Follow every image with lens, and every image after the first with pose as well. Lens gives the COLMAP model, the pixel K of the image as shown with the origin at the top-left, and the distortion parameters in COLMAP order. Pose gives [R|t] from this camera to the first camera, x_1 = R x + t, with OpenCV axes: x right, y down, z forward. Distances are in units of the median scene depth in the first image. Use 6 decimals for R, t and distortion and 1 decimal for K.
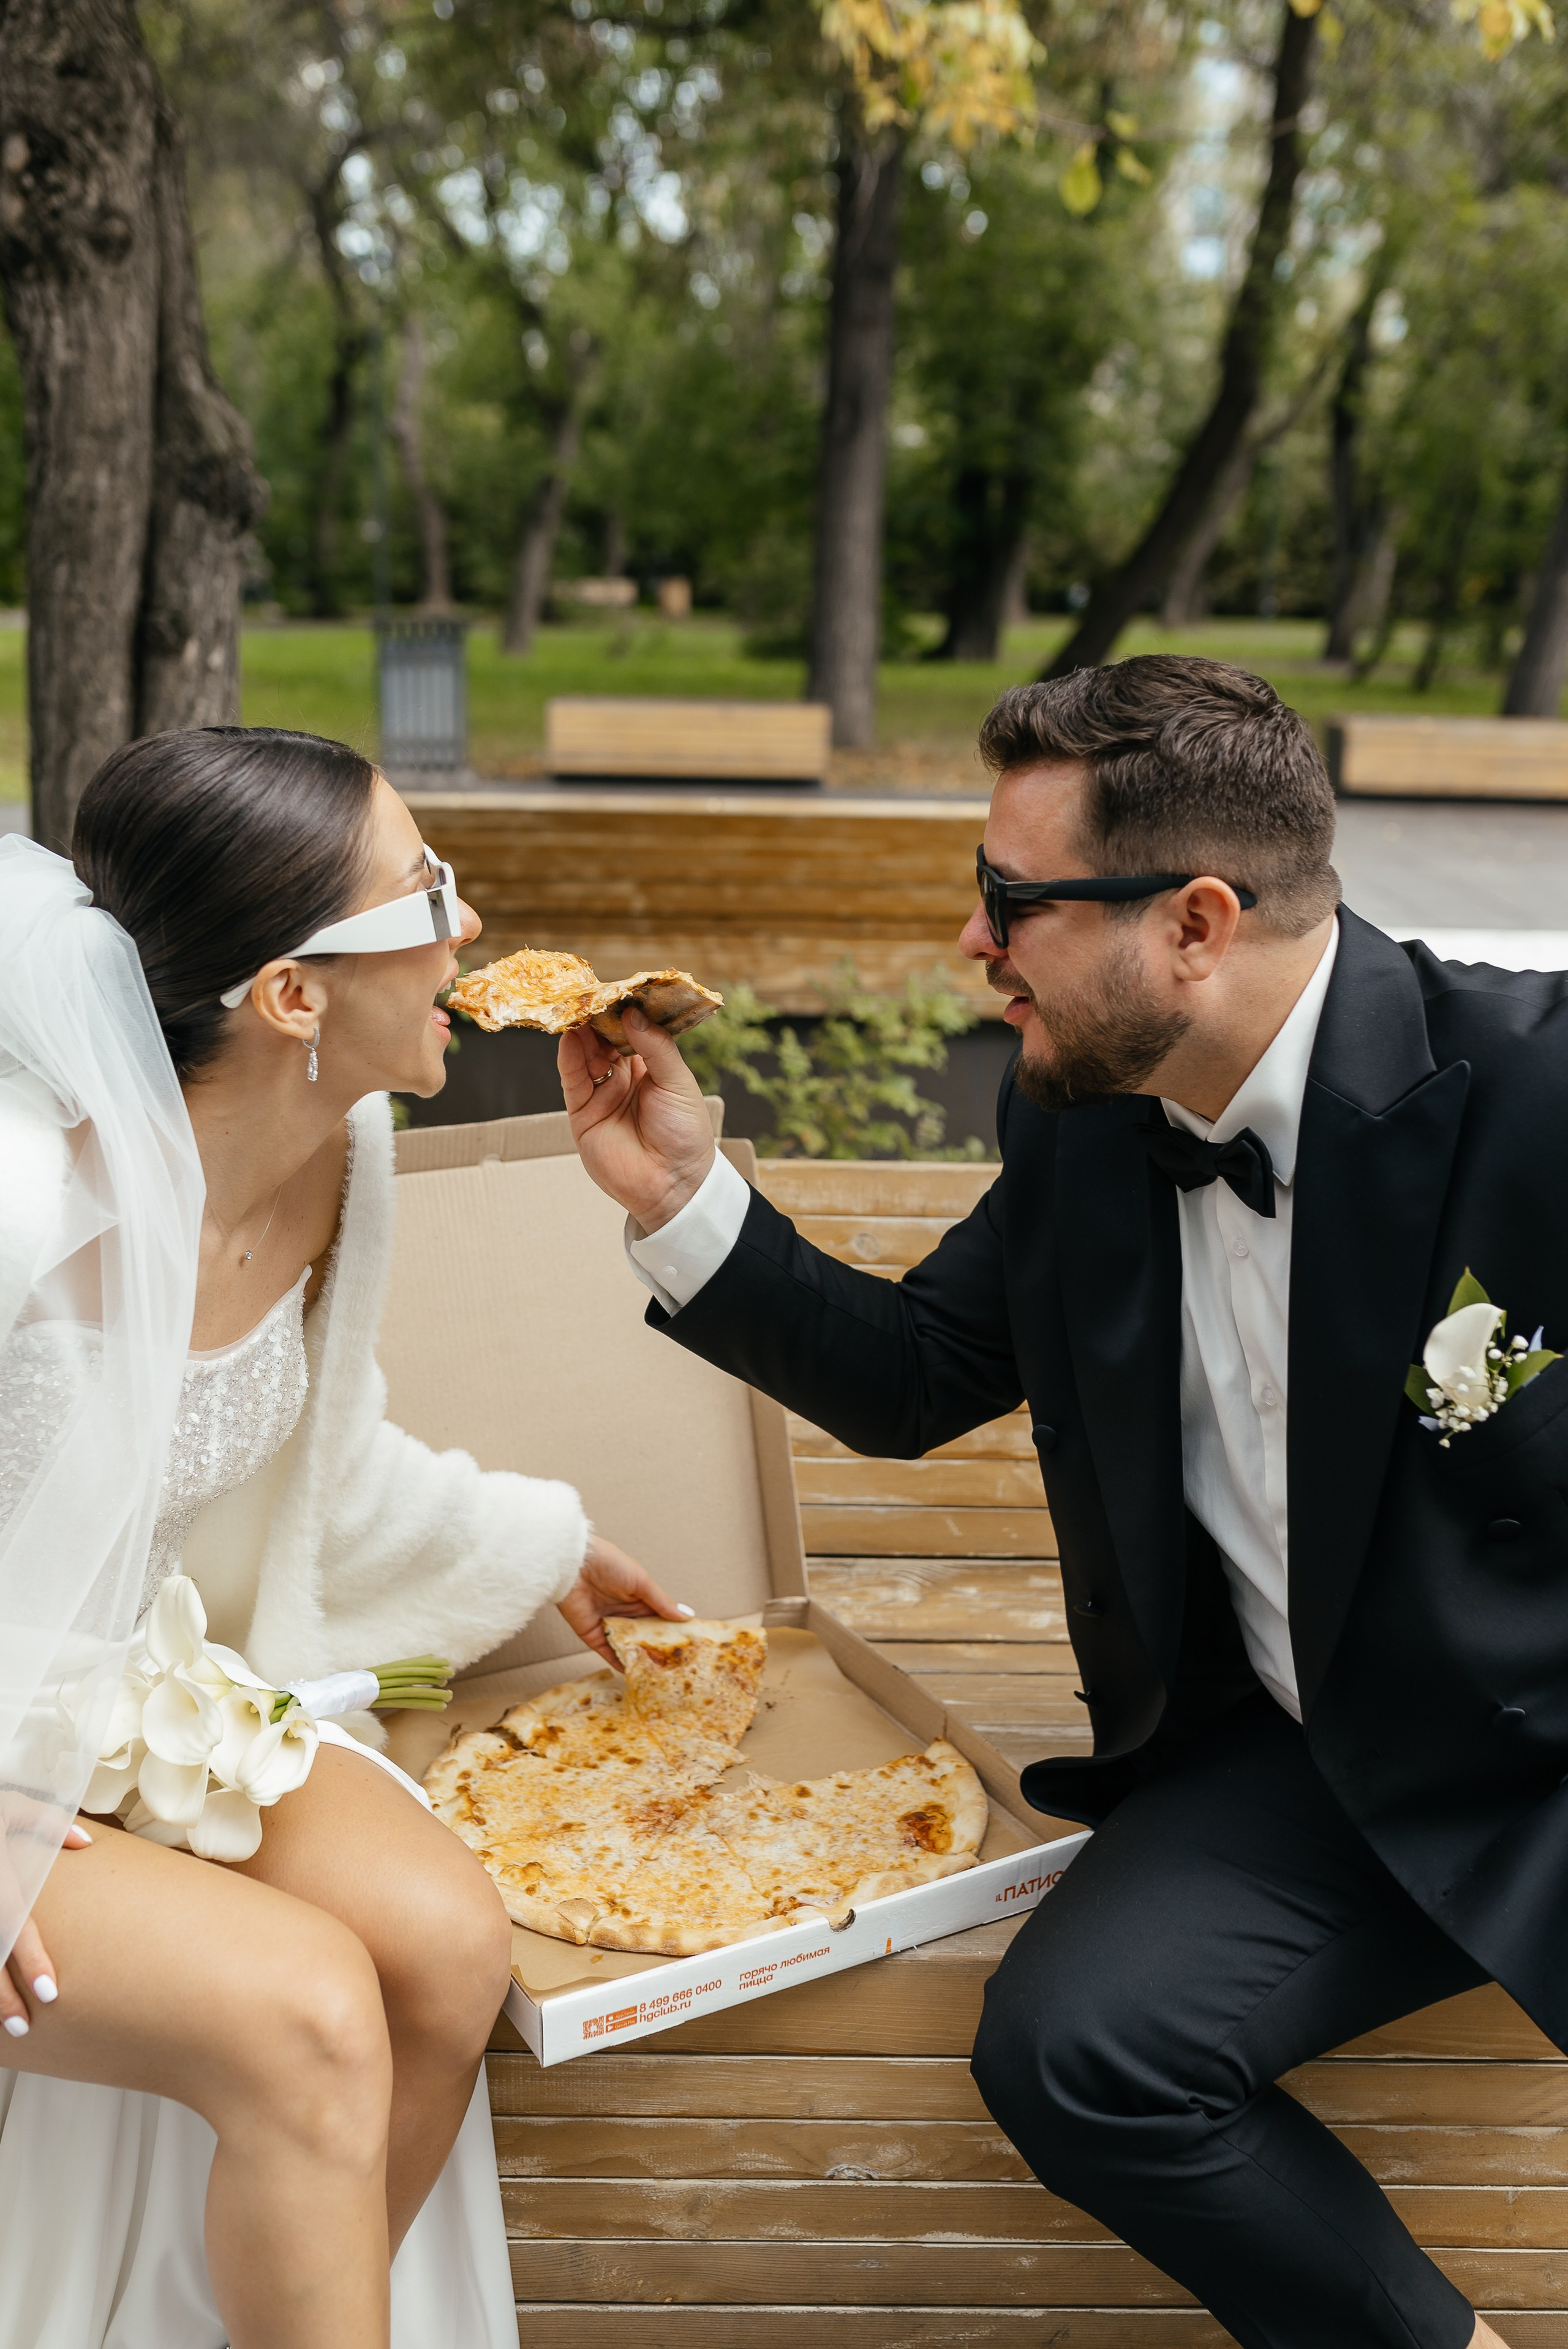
lens RADIAL K [[2254.2, 0, 784.0], [0, 2254.2, 1174.5], [0, 0, 1]] dist [-0.056246, 0.074192]
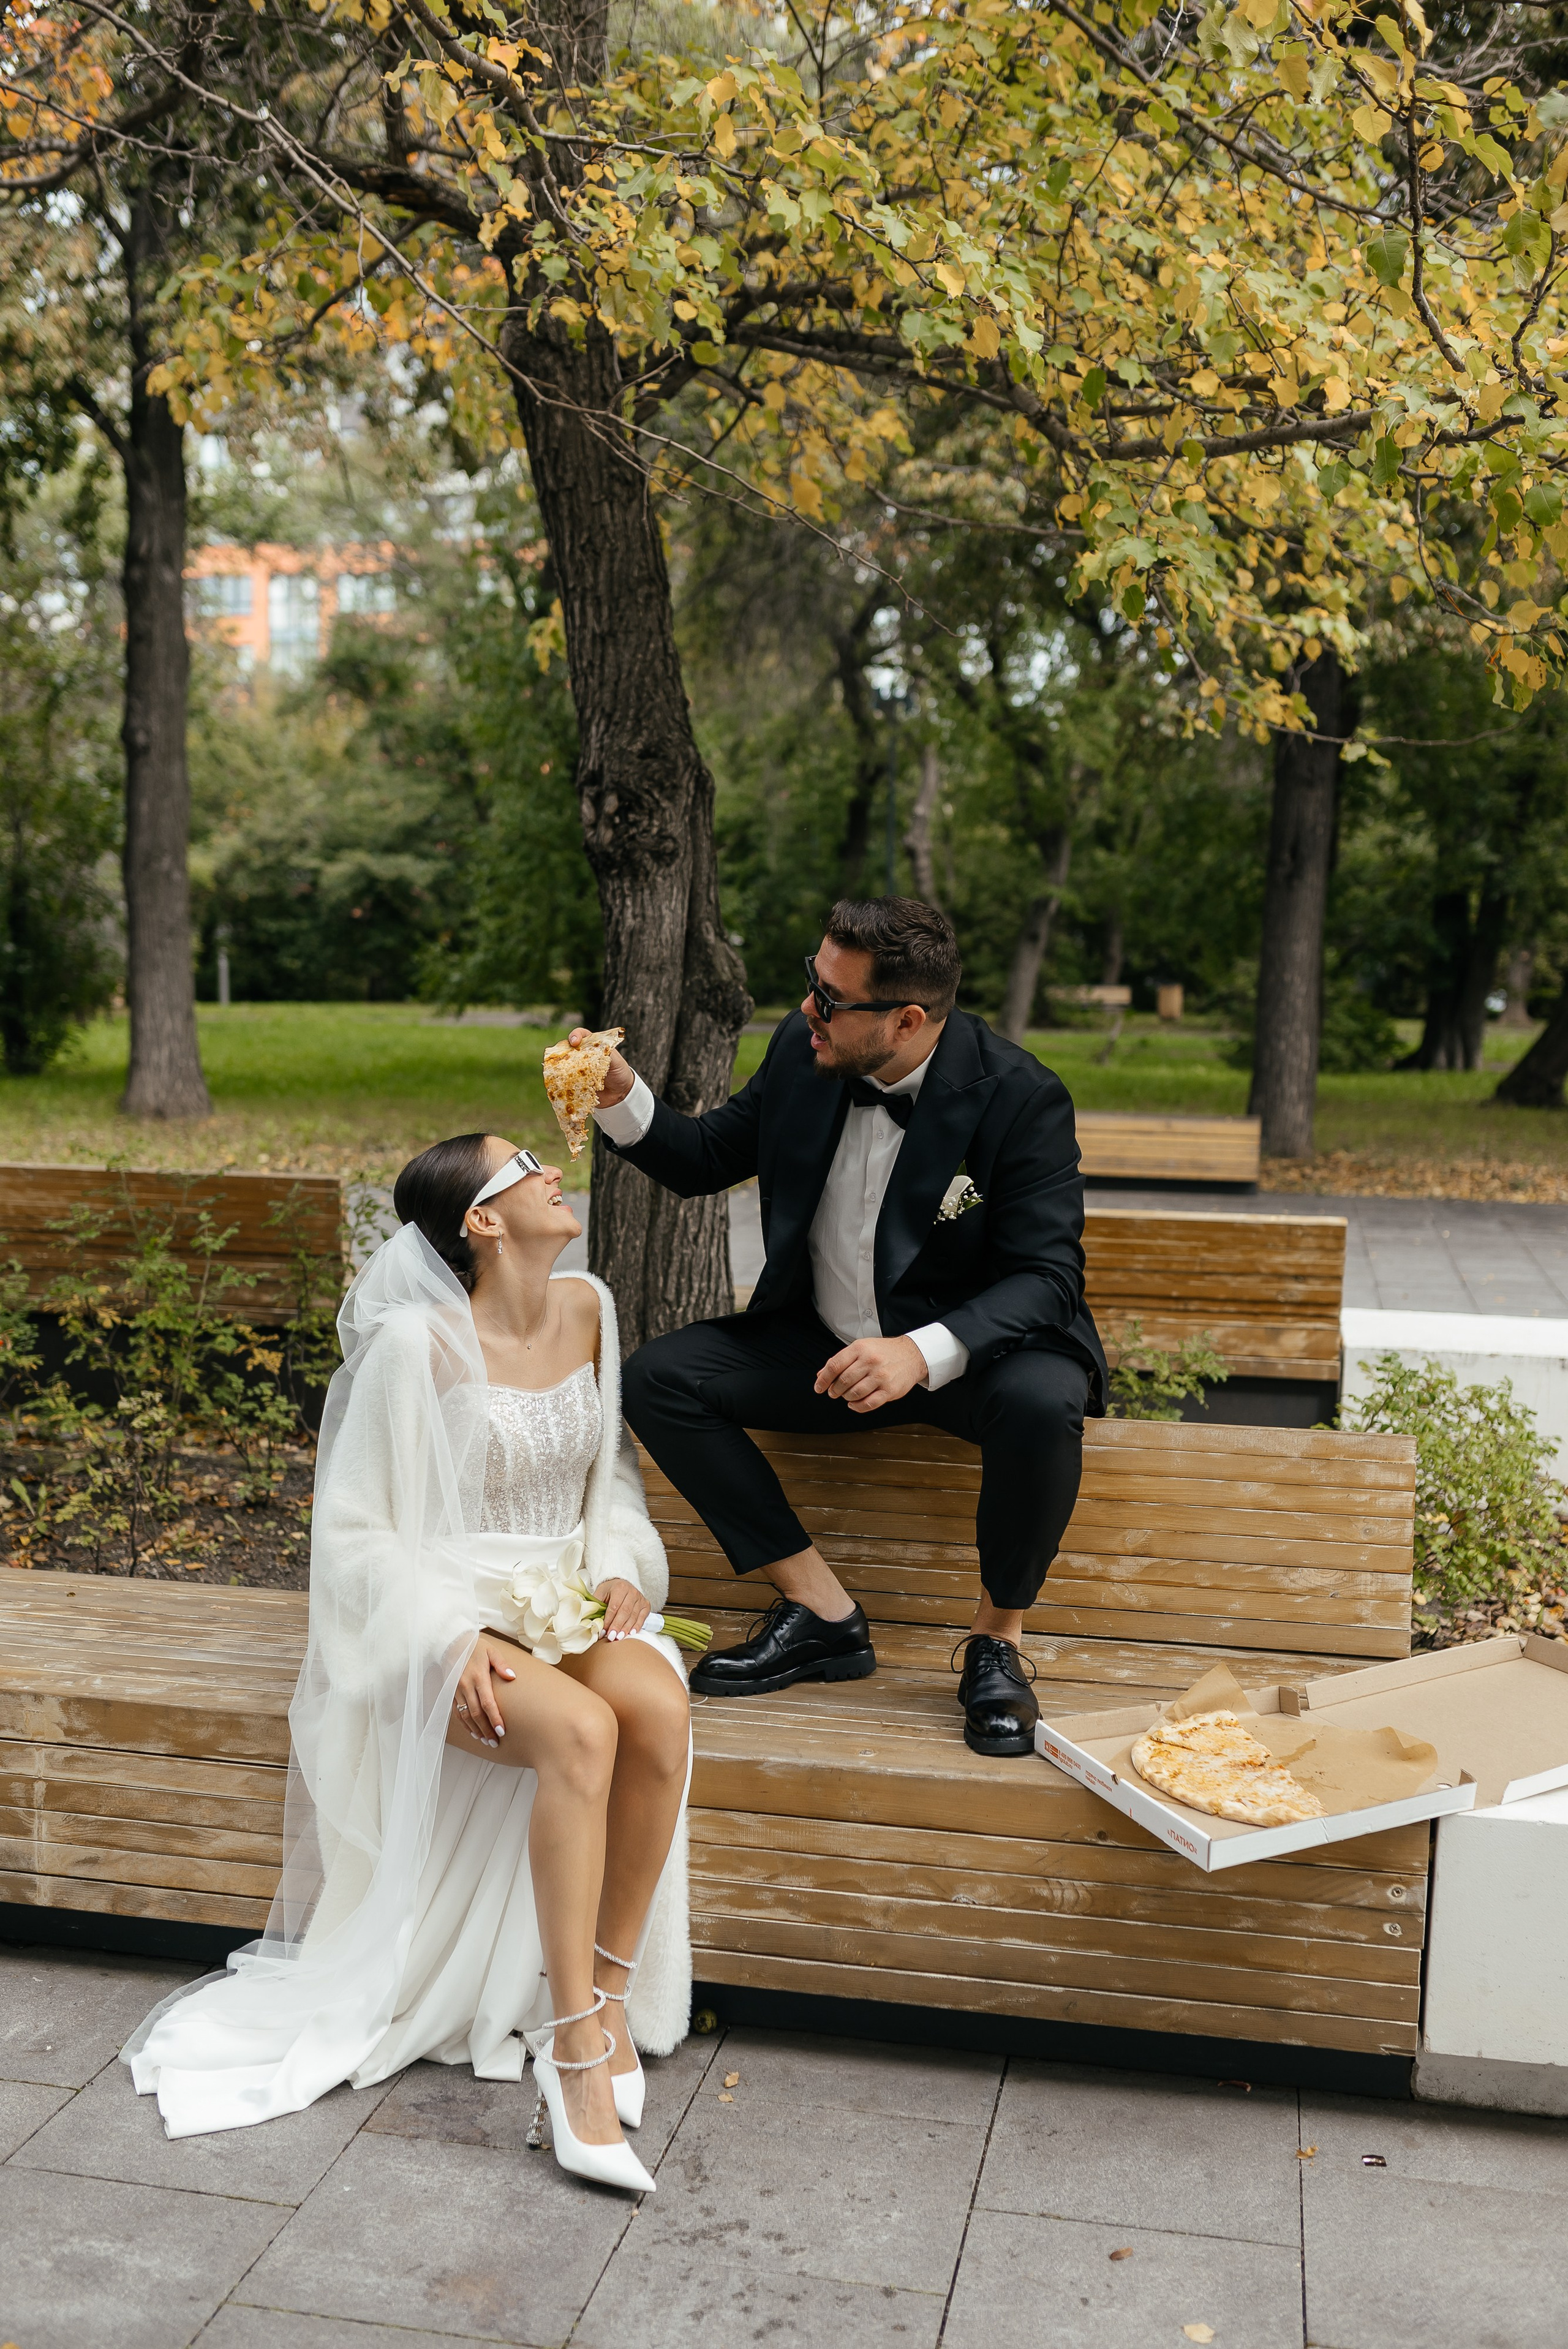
lens RADIAL K [[2328.2, 0, 788.2], [0, 2328.2, 1175.6], [0, 0, 1]] dist [-0.060192, 0.092150]
pose [[0.975904, 0.017681, -0.217483, 0.144432], [-0.054535, 0.984843, -0.164649, 0.073635], [0.211276, 0.172542, 0.962077, -0.519691]]
